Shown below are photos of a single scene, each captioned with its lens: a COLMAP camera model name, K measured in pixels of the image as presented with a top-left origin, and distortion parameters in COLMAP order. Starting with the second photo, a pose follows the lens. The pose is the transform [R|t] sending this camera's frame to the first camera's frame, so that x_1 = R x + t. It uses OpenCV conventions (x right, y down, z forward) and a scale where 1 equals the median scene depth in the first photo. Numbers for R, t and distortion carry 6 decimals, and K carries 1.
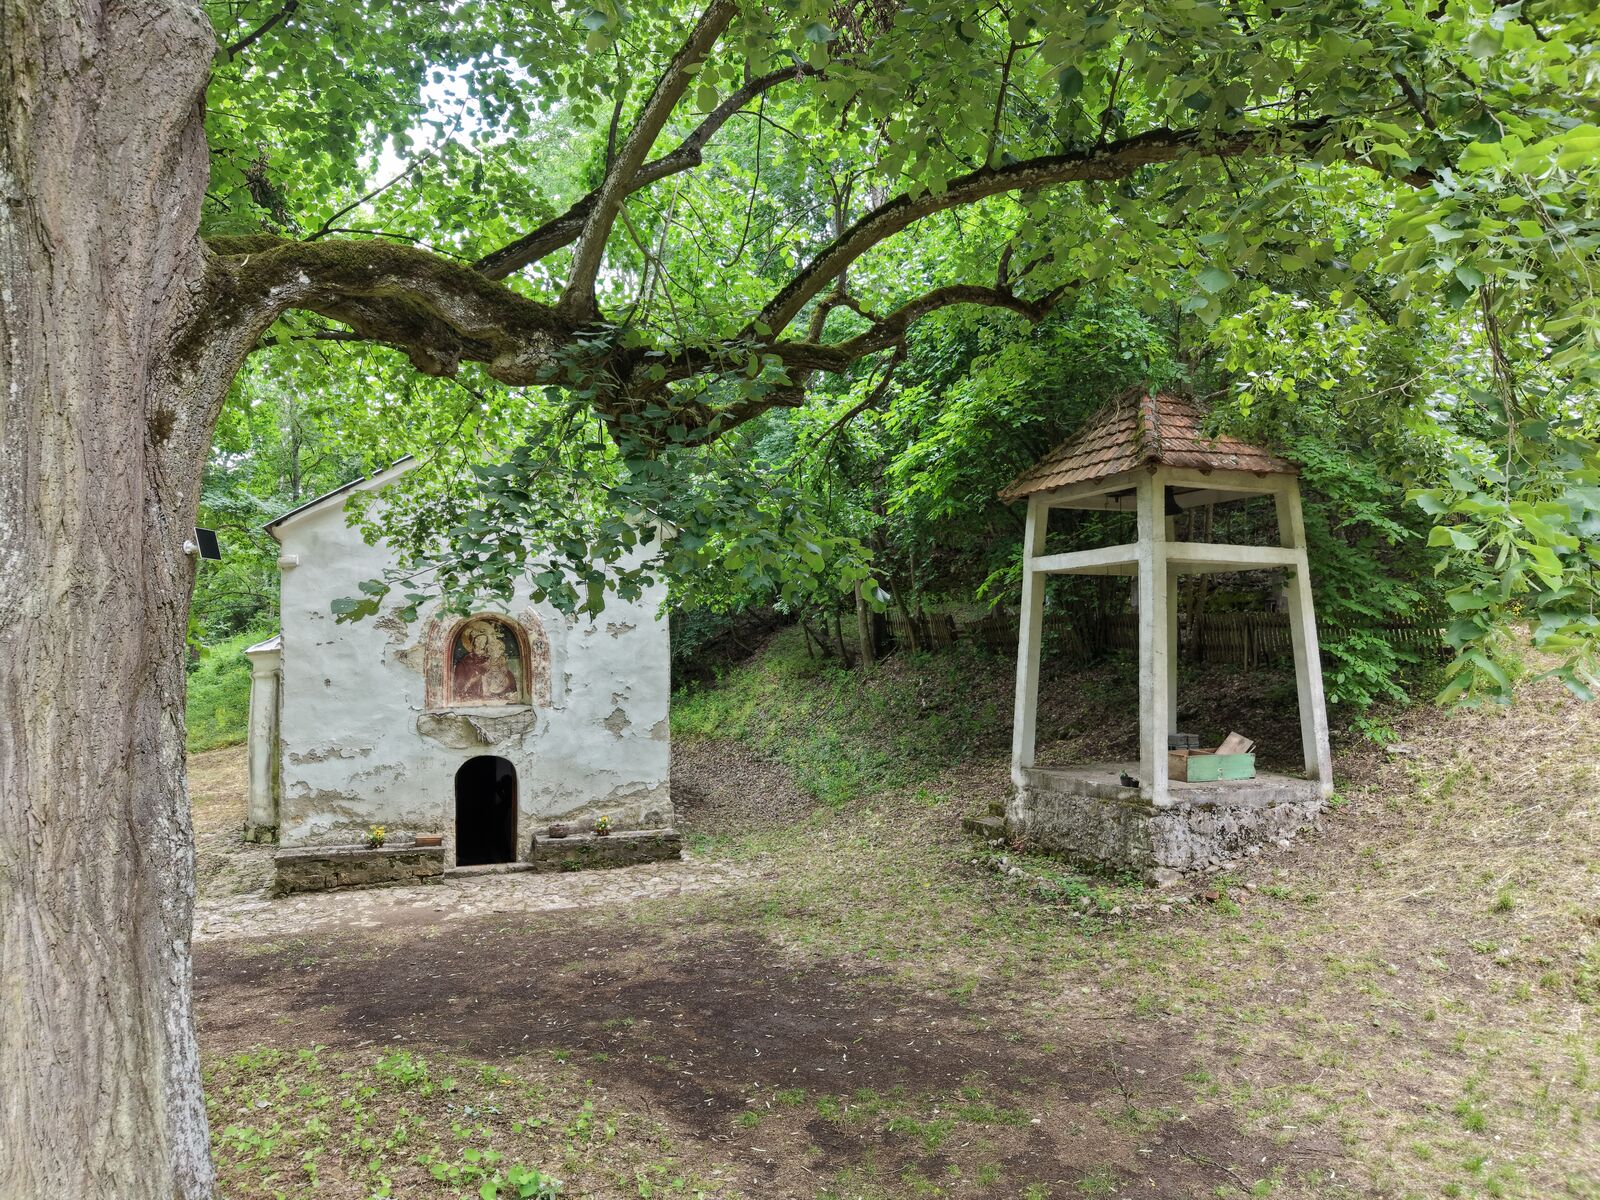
lens RADIAL K [[1074.4, 0, 806.6], [0, 1074.4, 599.4], [0, 0, 1]] dist [0.014643, -0.013447]
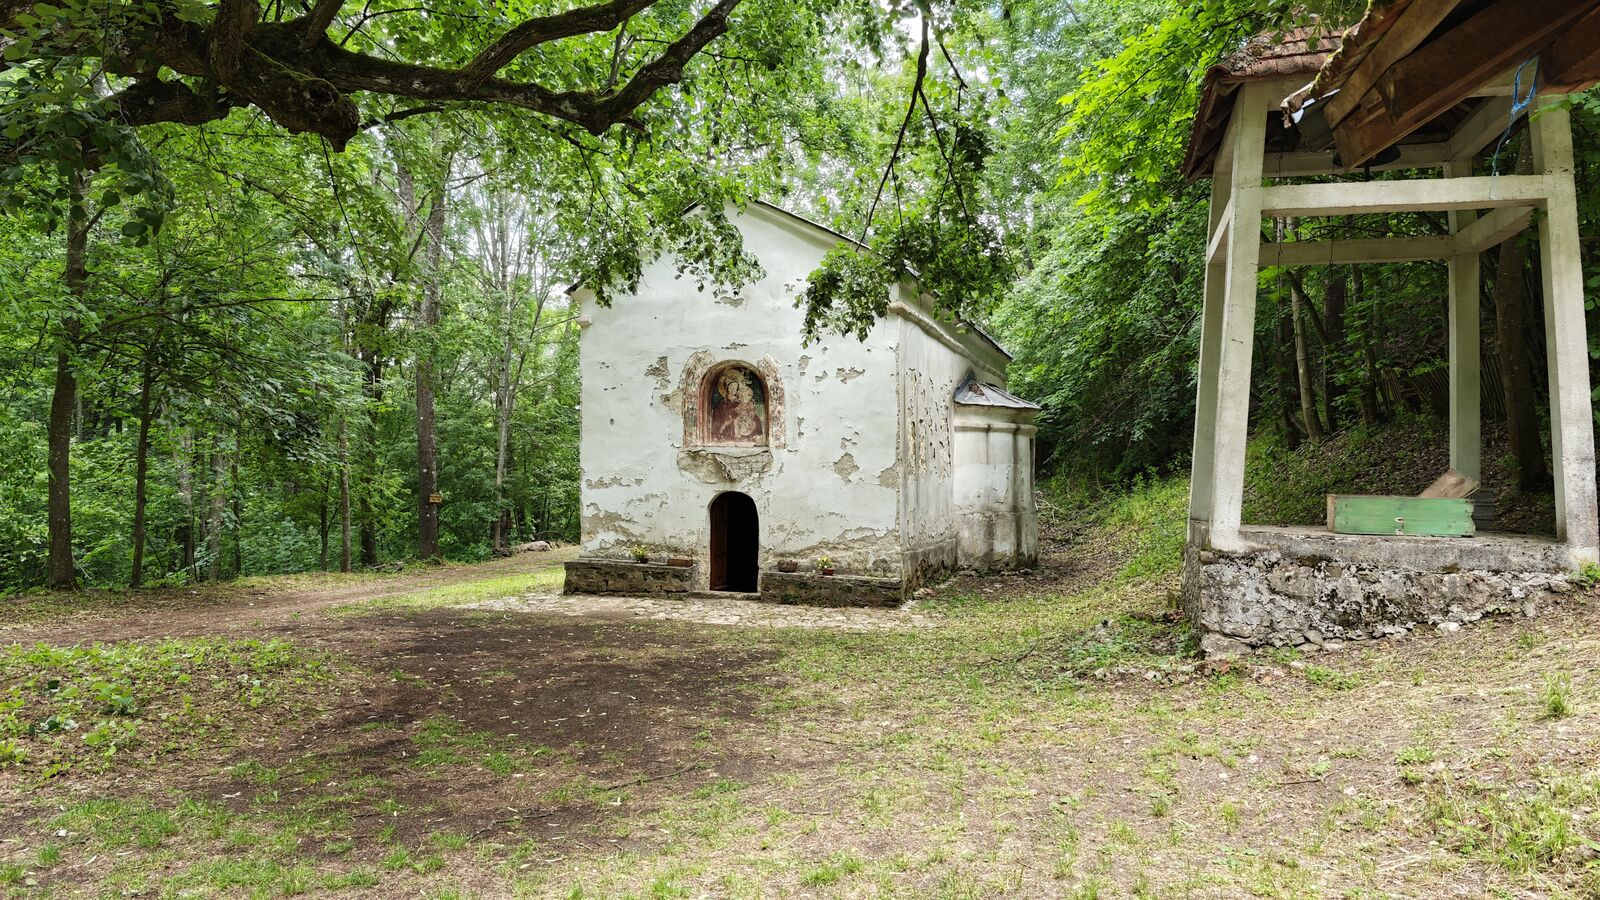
lens RADIAL K [[1070.7, 0, 788.5], [0, 1070.7, 435.3], [0, 0, 1]] dist [0.041232, -0.046095]
pose [[0.771388, -0.001729, -0.636363, 0.439836], [0.002462, 0.999997, 0.000267, 0.088347], [0.636361, -0.001773, 0.771389, 0.199462]]
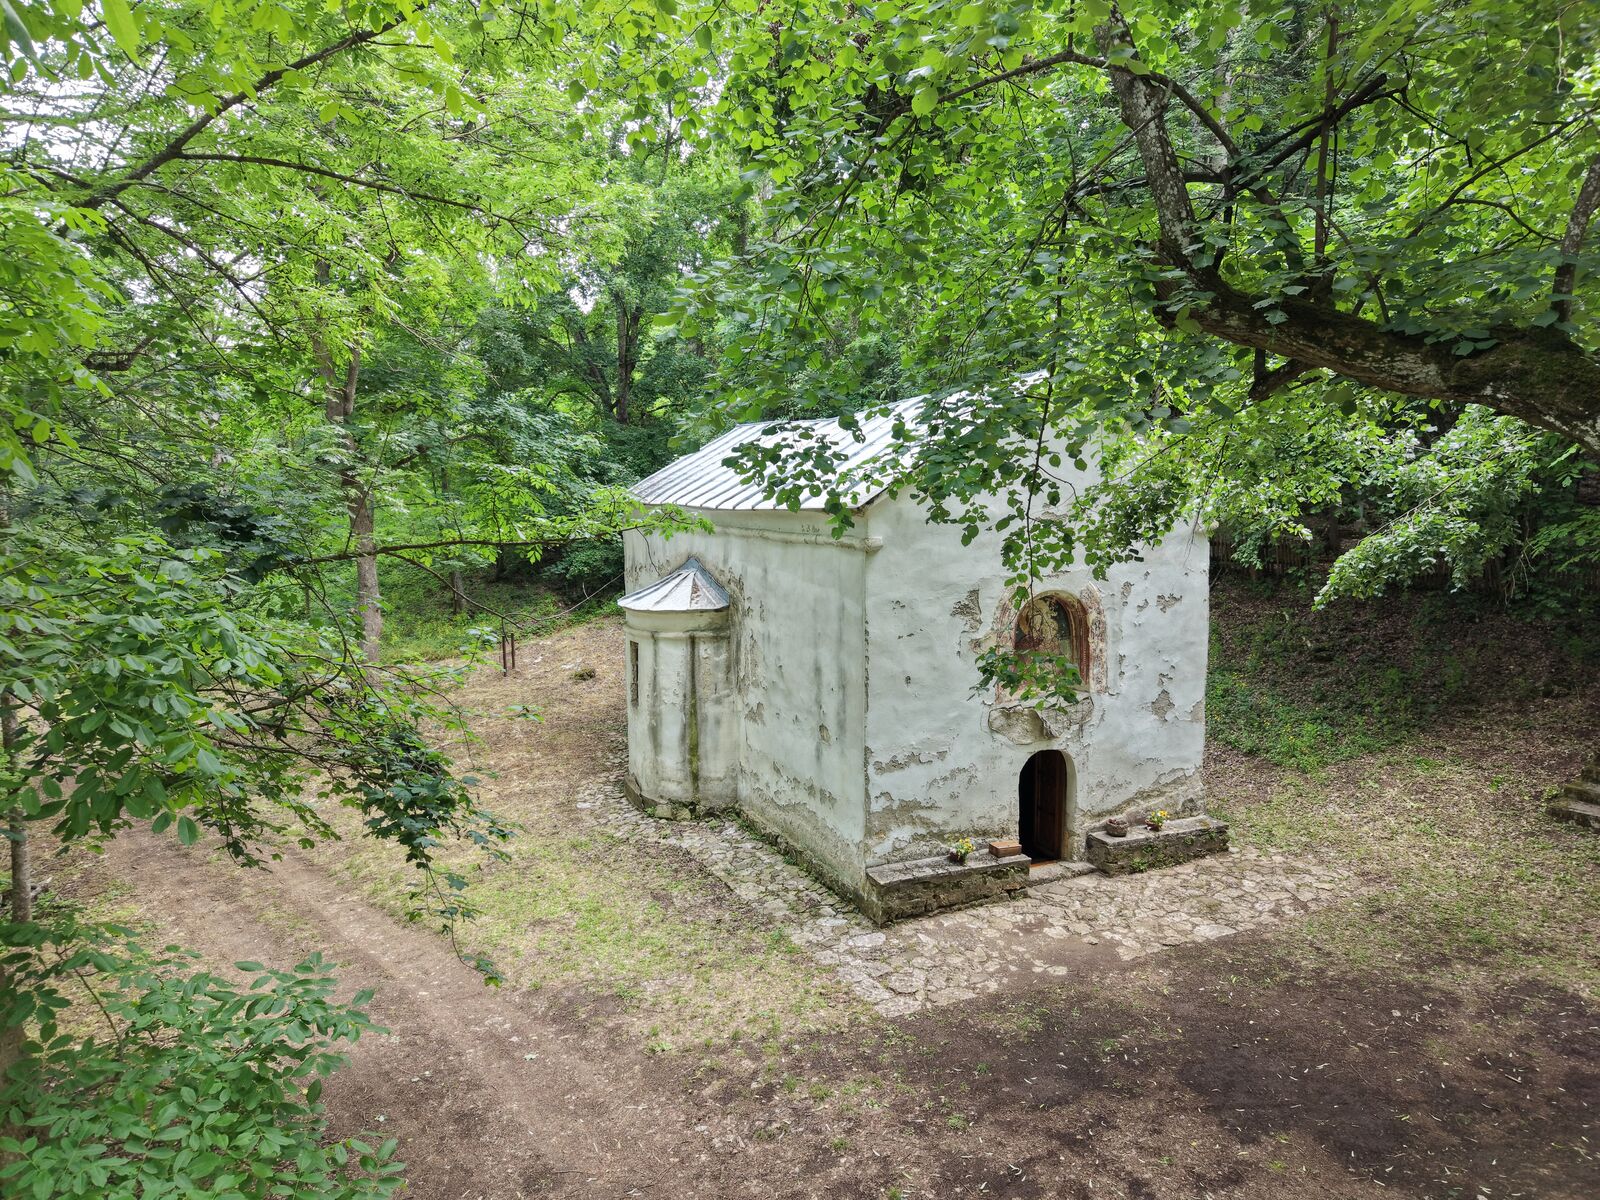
lens RADIAL K [[1074.4, 0, 799.8], [0, 1074.4, 582.4], [0, 0, 1]] dist [0.014643, -0.013447]
pose [[0.997097, -0.007767, 0.075740, -0.570813], [-0.002084, 0.991626, 0.129129, -0.107952], [-0.076109, -0.128912, 0.988731, 0.152089]]
